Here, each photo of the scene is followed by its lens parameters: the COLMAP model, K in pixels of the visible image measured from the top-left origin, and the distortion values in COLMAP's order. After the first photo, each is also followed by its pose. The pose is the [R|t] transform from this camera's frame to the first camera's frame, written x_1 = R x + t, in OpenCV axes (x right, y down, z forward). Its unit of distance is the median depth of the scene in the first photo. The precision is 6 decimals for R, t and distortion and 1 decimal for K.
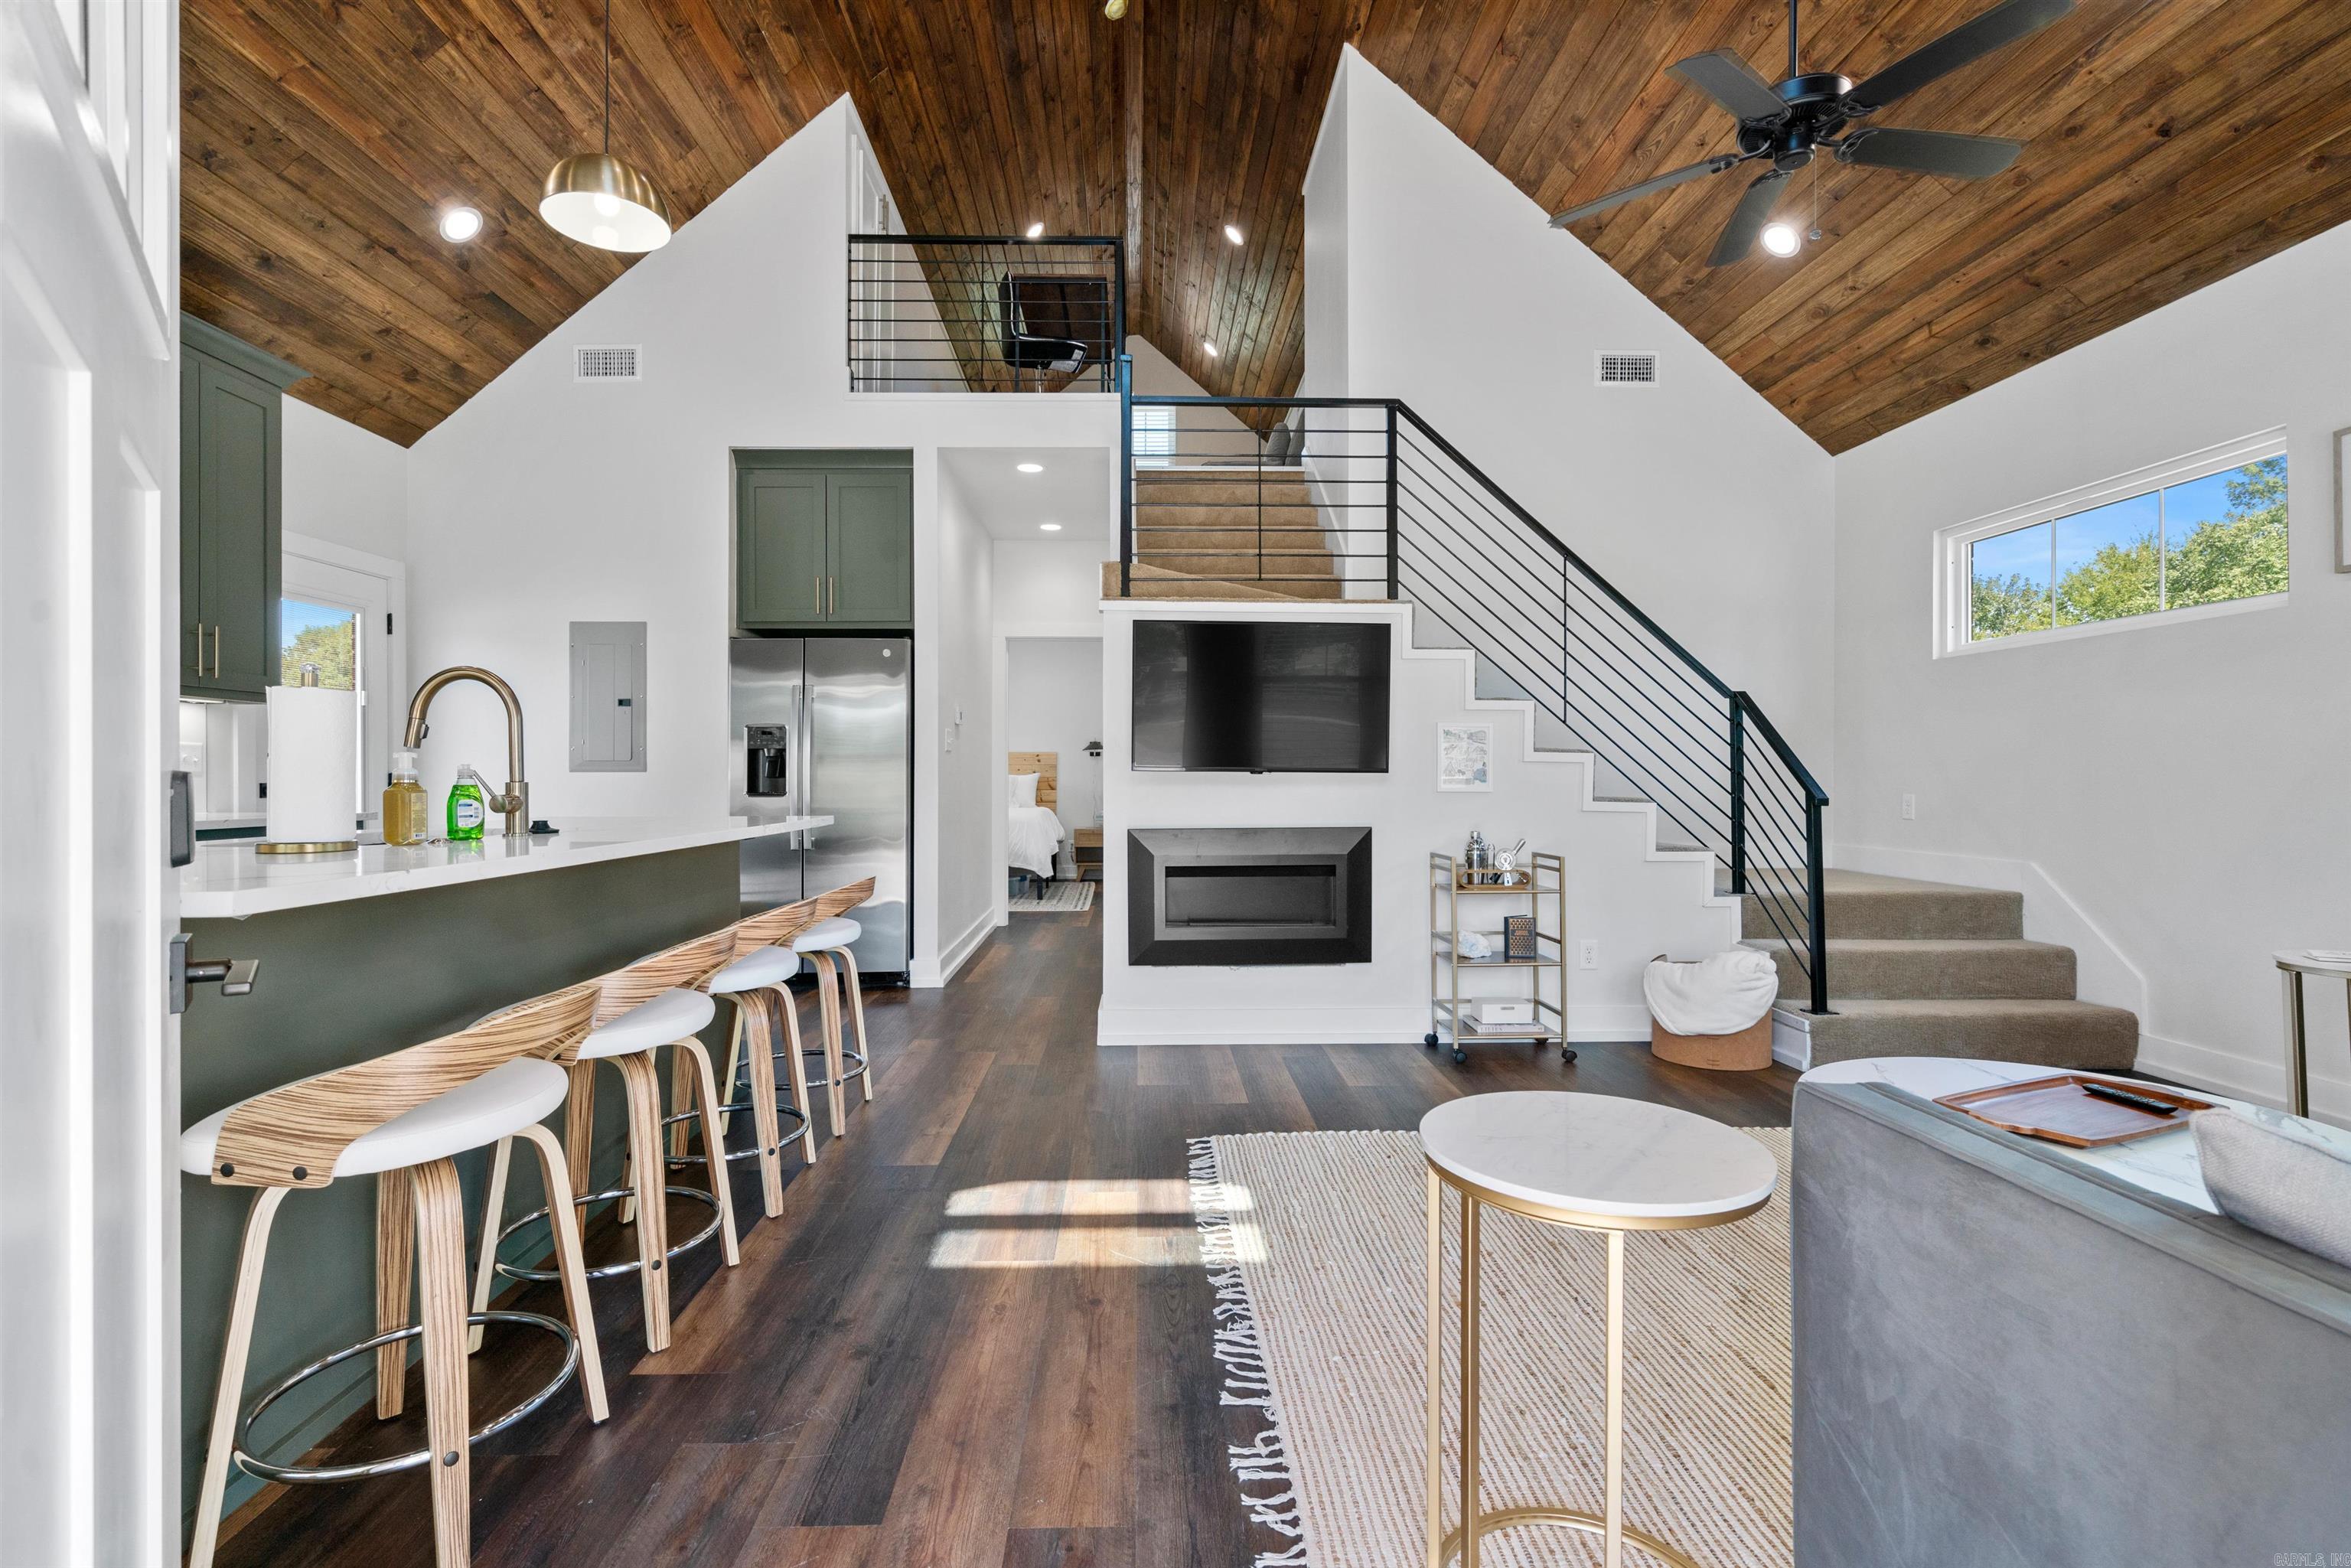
lens RADIAL K [[1072.4, 0, 1160.7], [0, 1072.4, 776.5], [0, 0, 1]] dist [-0.000503, 0.000721]
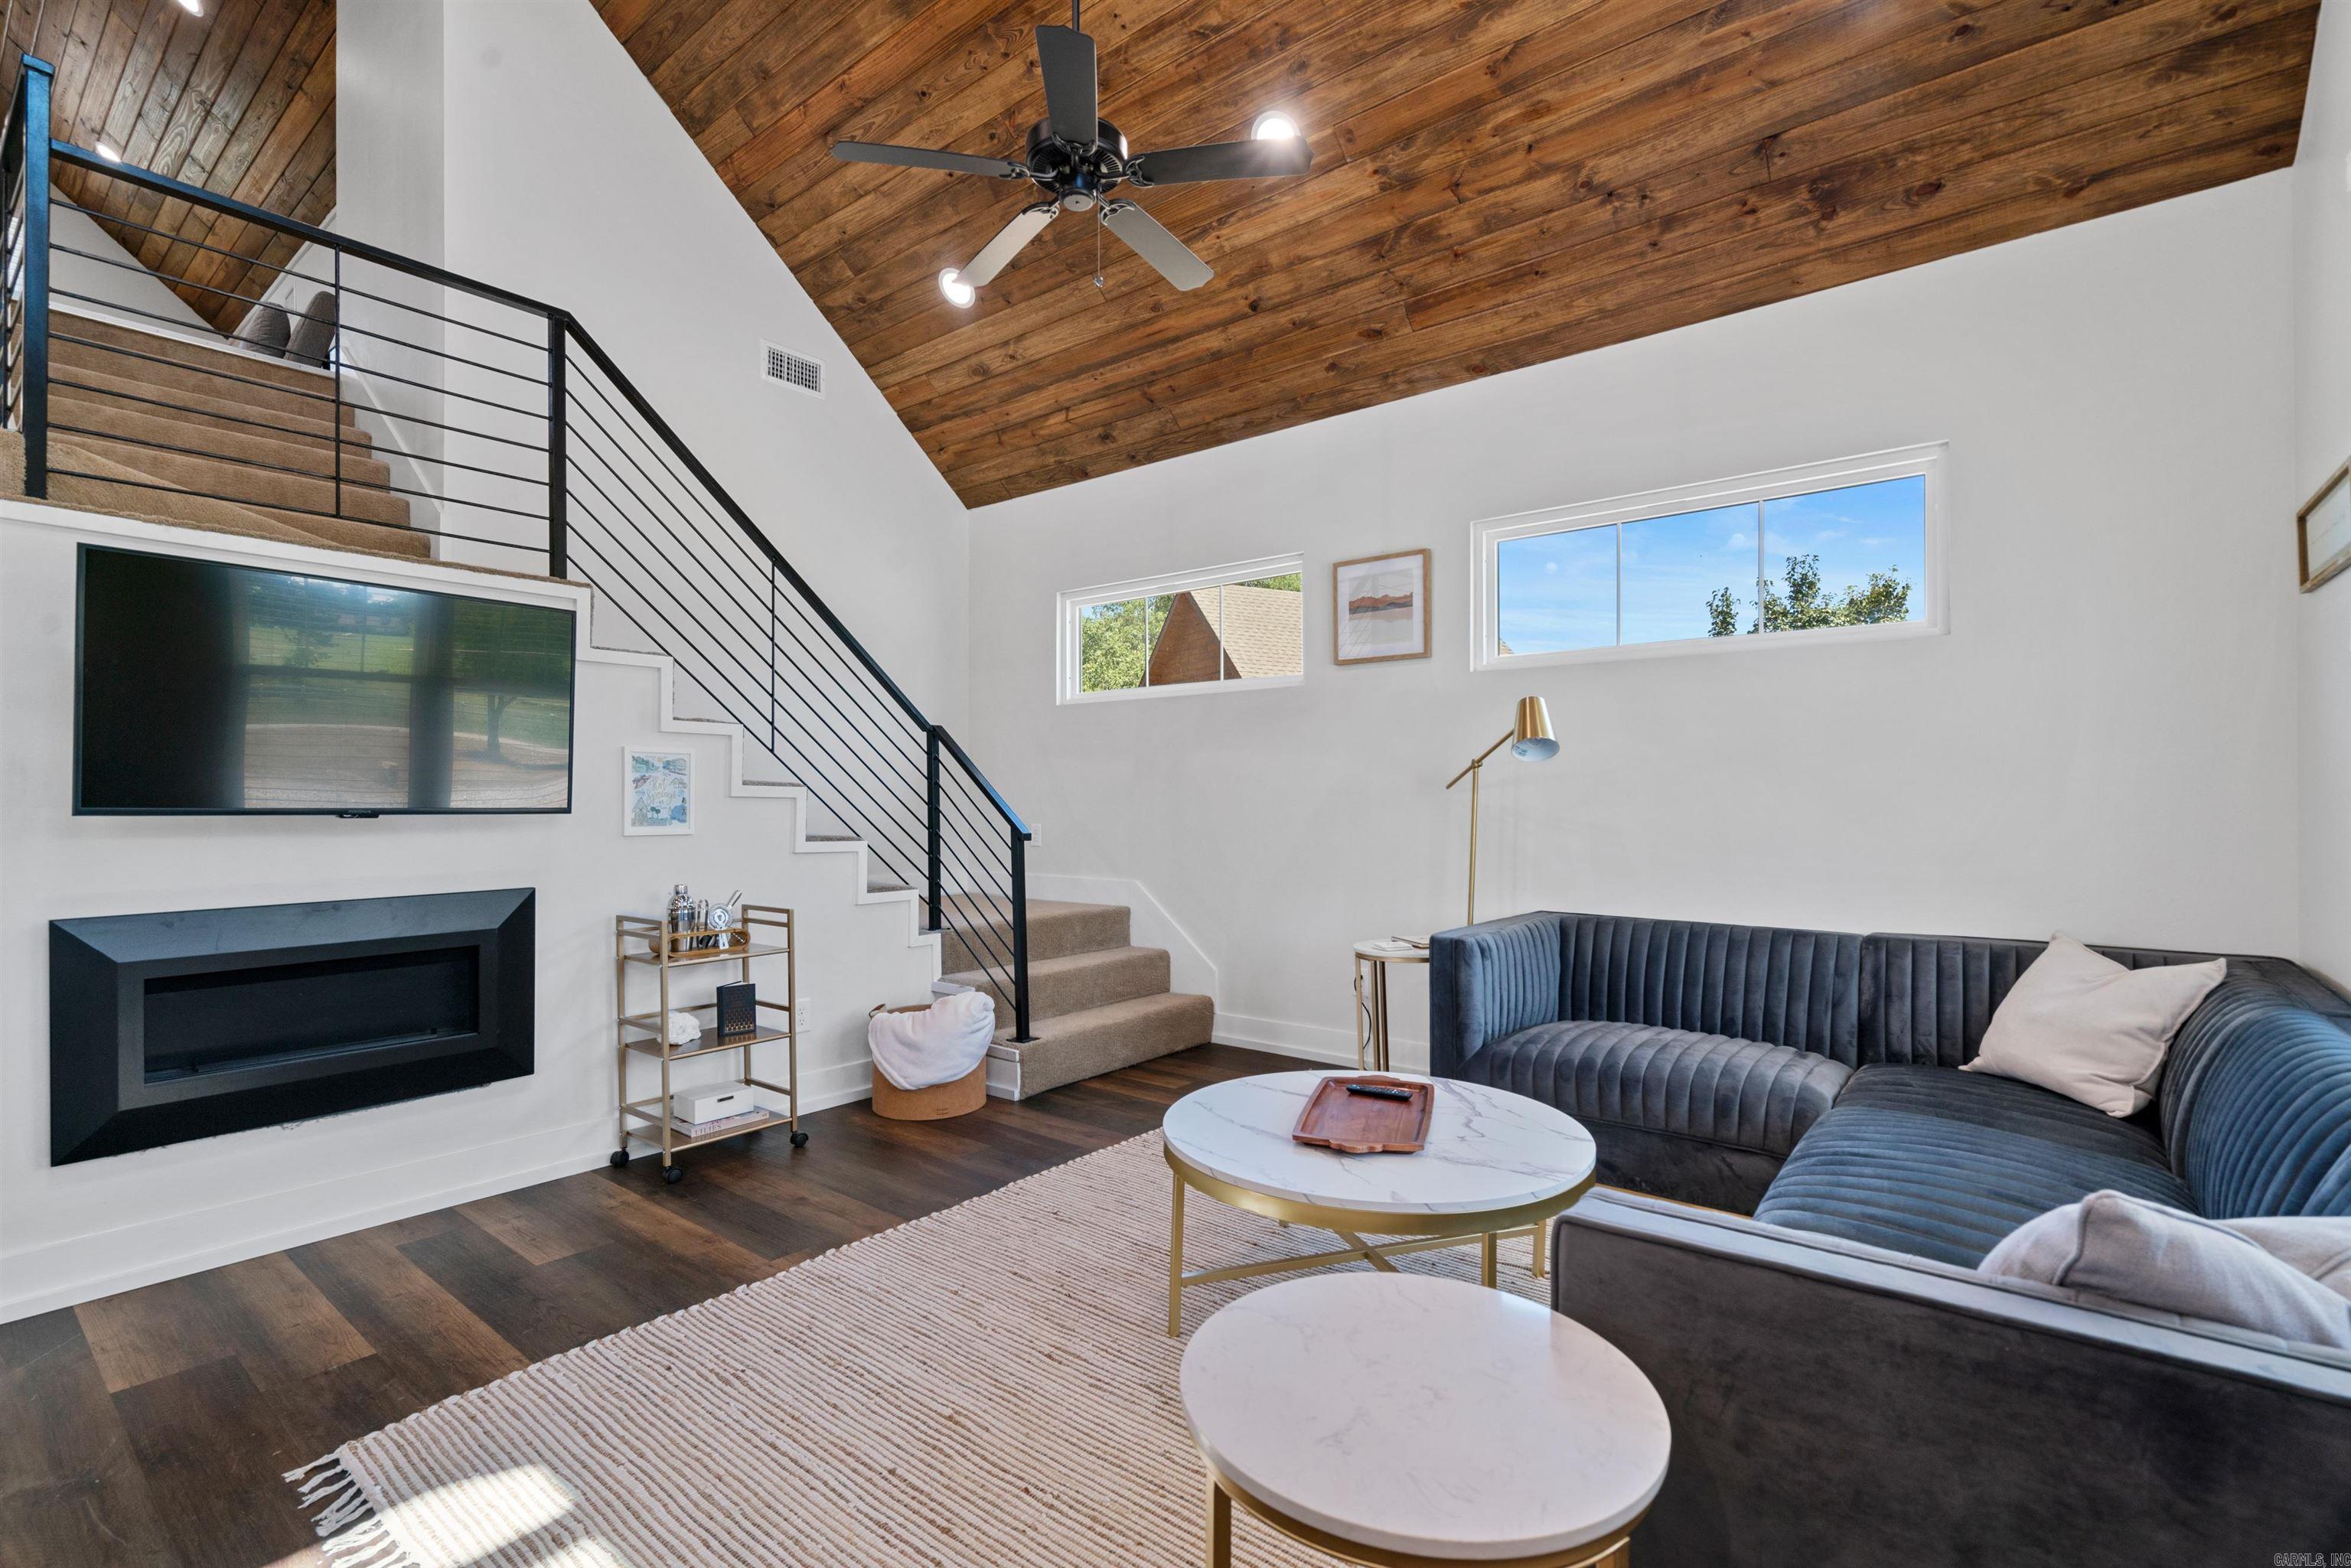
lens RADIAL K [[1065.5, 0, 1169.2], [0, 1065.5, 792.9], [0, 0, 1]] dist [-0.002119, 0.000805]
pose [[0.646370, 0.002501, 0.763020, -0.072358], [0.000014, 0.999995, -0.003289, -0.013760], [-0.763024, 0.002137, 0.646366, 0.196874]]
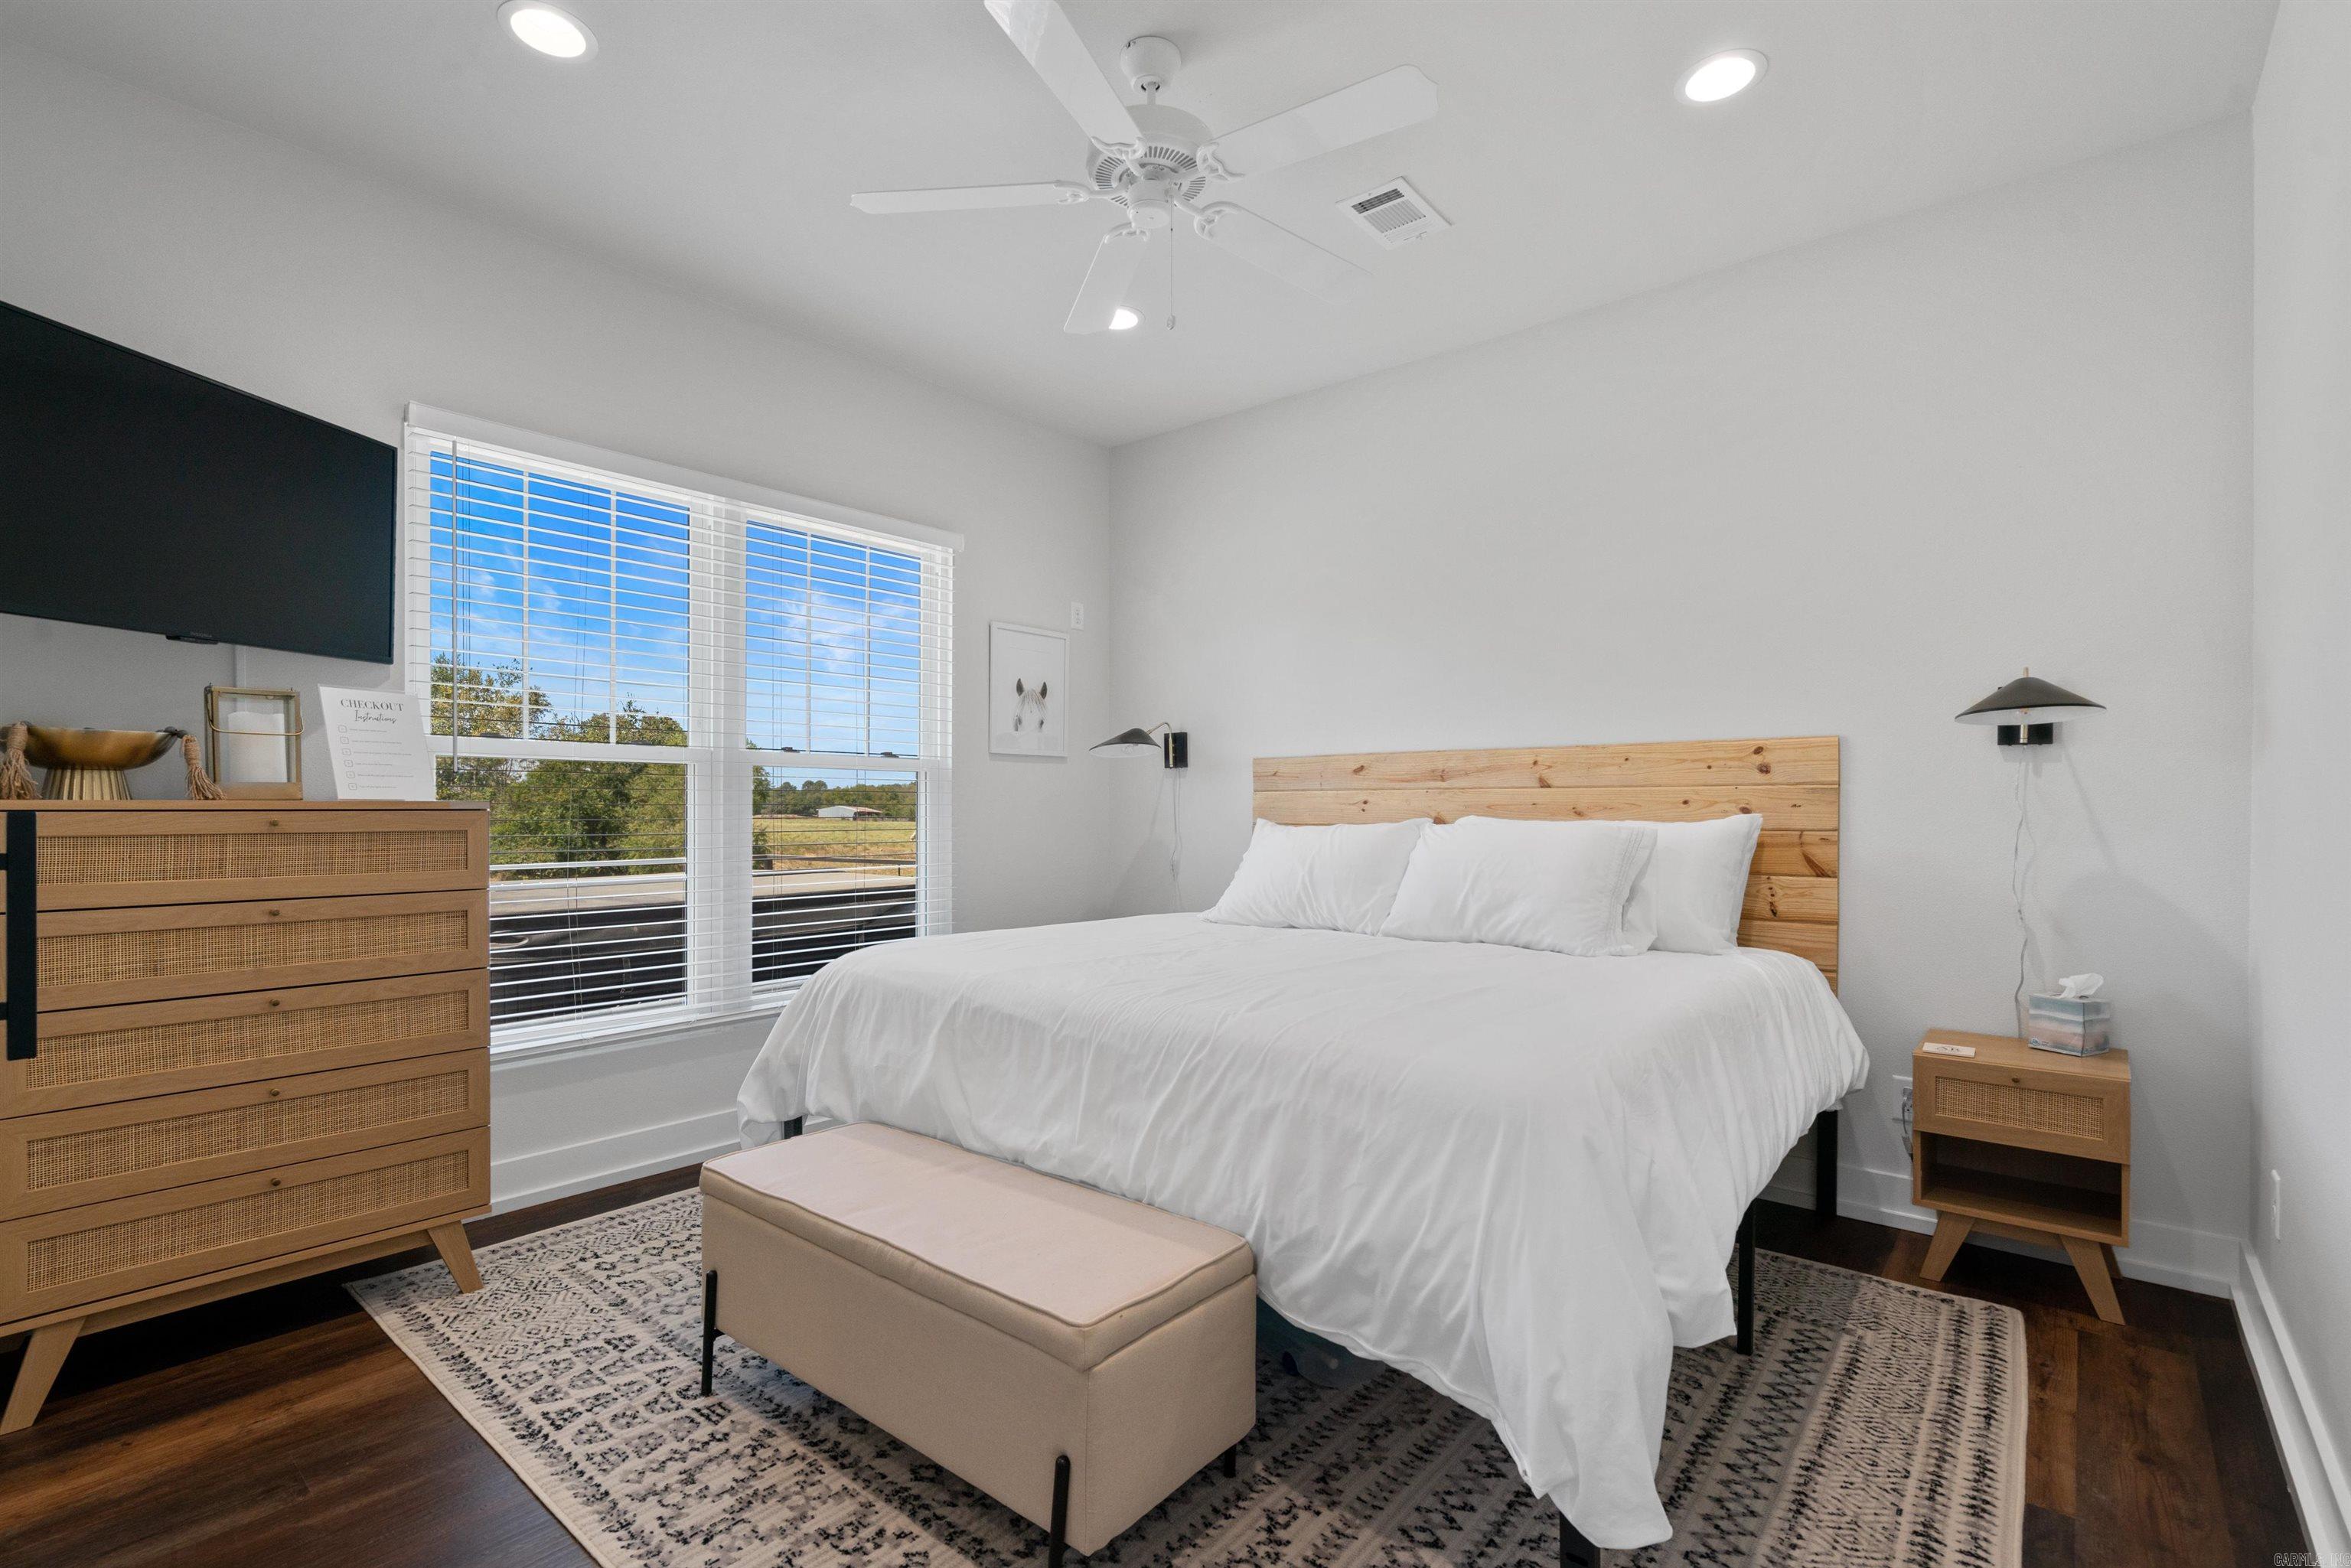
lens RADIAL K [[1062.3, 0, 1171.2], [0, 1062.3, 813.3], [0, 0, 1]] dist [-0.002714, 0.000524]
pose [[0.750812, 0.005674, -0.660492, -0.118169], [-0.000628, 0.999969, 0.007876, -0.011823], [0.660516, -0.005498, 0.750792, 1.694895]]
